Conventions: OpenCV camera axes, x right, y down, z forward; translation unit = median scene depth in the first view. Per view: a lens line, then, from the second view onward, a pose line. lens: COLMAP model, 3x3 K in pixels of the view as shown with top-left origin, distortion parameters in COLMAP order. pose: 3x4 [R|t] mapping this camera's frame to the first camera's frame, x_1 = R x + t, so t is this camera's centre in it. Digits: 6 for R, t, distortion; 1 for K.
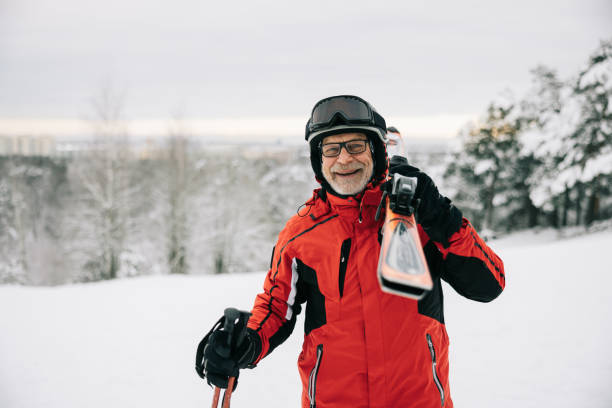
lens RADIAL K [[650.0, 0, 306.0], [0, 650.0, 204.0], [0, 0, 1]] dist [-0.003691, 0.007429]
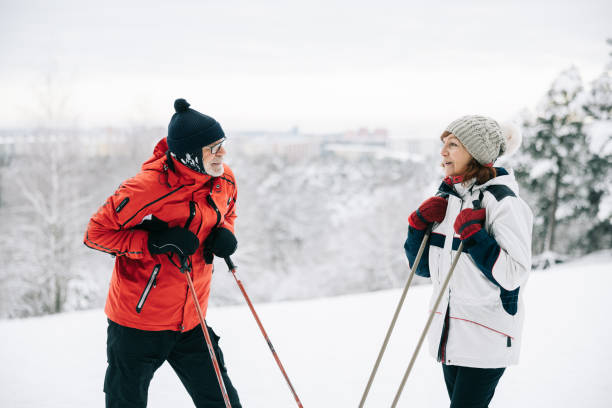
lens RADIAL K [[935.2, 0, 306.0], [0, 935.2, 204.0], [0, 0, 1]] dist [-0.005974, -0.019605]
pose [[0.999520, -0.002846, -0.030839, 0.036442], [0.002355, 0.999870, -0.015940, 0.001365], [0.030880, 0.015860, 0.999397, -0.119533]]
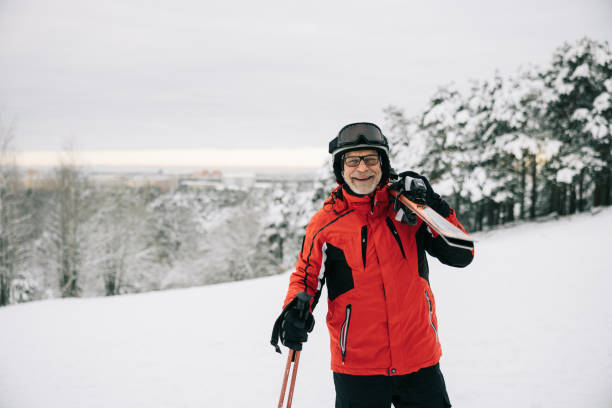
lens RADIAL K [[583.0, 0, 306.0], [0, 583.0, 204.0], [0, 0, 1]] dist [0.012677, 0.004448]
pose [[0.979404, -0.017282, 0.201170, -0.011258], [0.025186, 0.999005, -0.036798, 0.001803], [-0.200334, 0.041107, 0.978865, -0.006743]]
